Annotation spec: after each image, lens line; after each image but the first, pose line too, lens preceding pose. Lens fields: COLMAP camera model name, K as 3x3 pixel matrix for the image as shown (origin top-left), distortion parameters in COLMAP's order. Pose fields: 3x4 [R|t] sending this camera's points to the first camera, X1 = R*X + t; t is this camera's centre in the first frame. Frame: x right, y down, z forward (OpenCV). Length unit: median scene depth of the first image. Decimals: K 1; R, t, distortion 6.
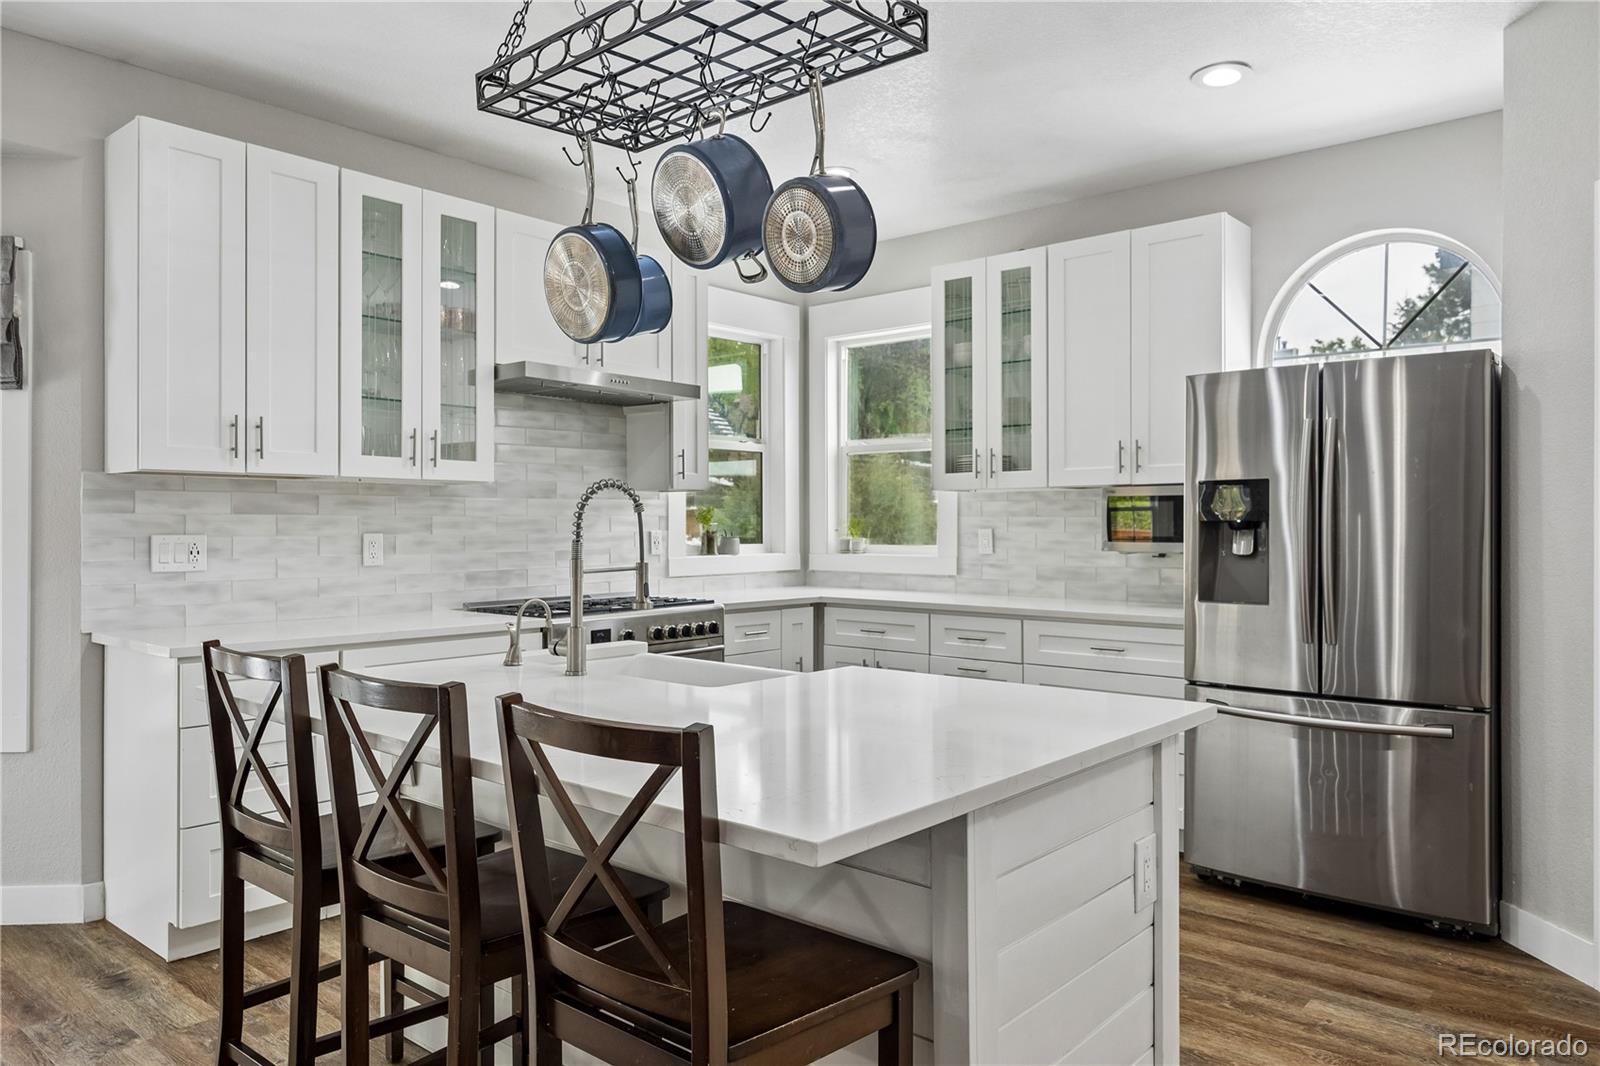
lens RADIAL K [[1077.6, 0, 796.0], [0, 1077.6, 527.8], [0, 0, 1]] dist [0.004917, -0.013281]
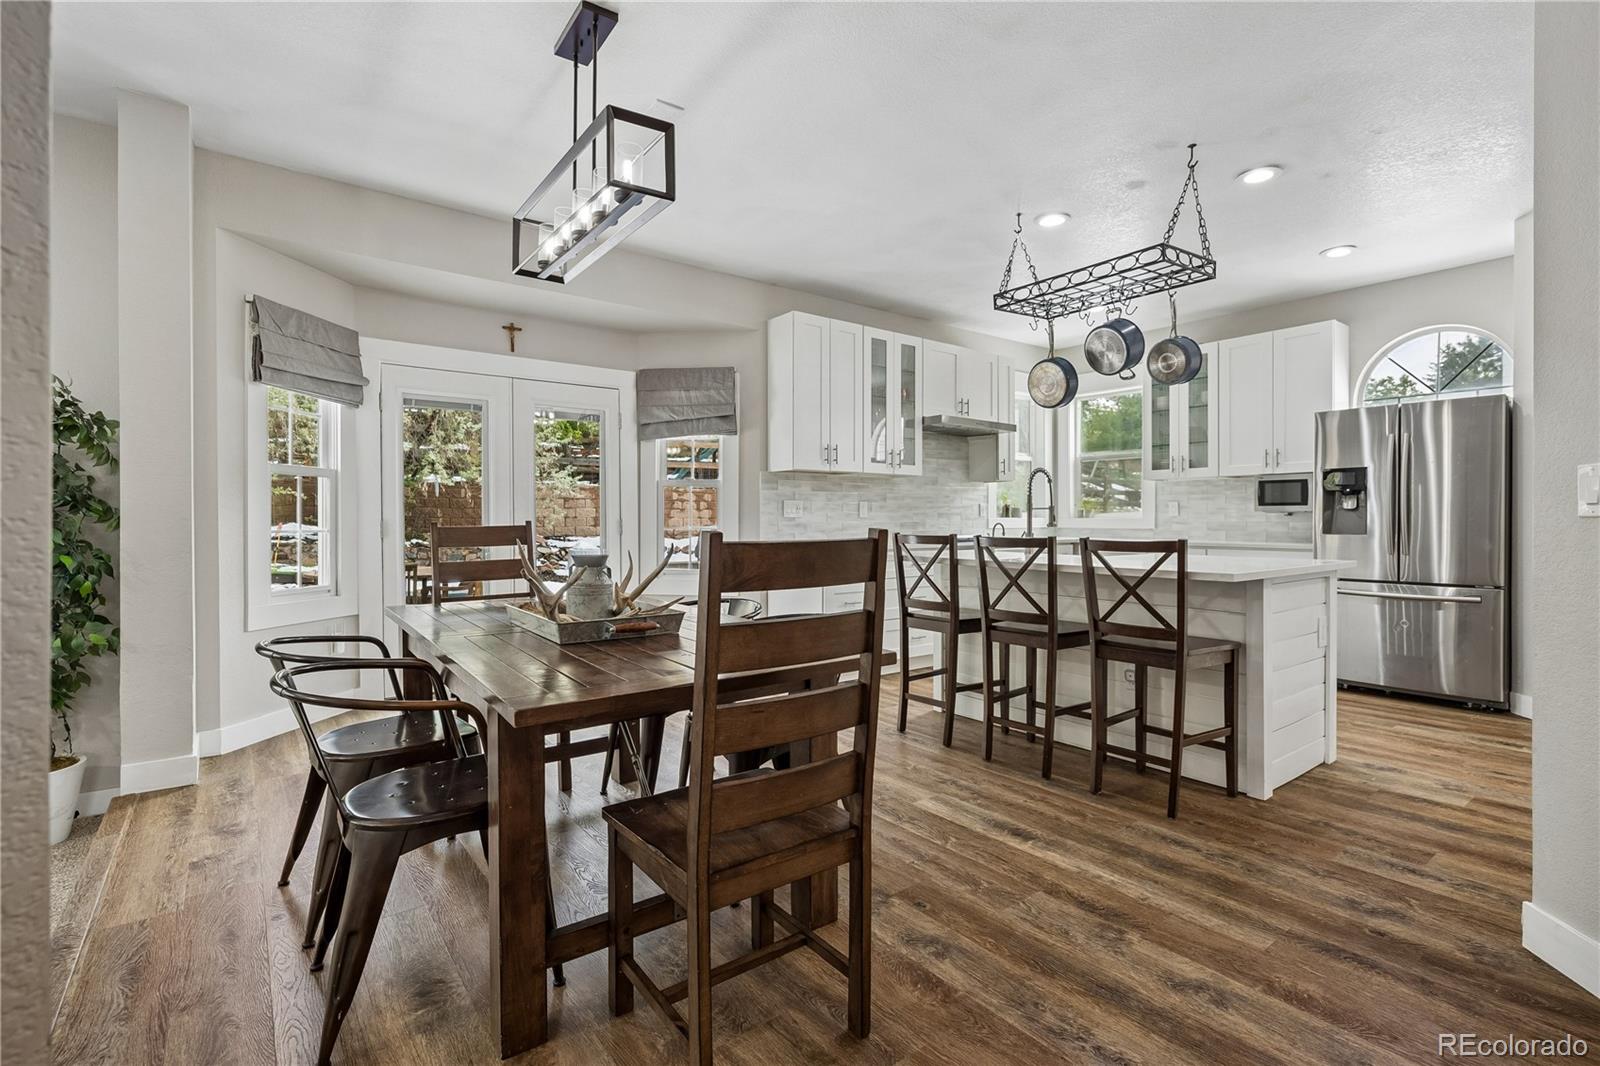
lens RADIAL K [[740.8, 0, 796.4], [0, 740.8, 525.7], [0, 0, 1]] dist [-0.001808, 0.000787]
pose [[0.979126, 0.001512, -0.203248, -0.245239], [-0.000529, 0.999988, 0.004892, 0.046266], [0.203253, -0.004682, 0.979115, -0.419073]]
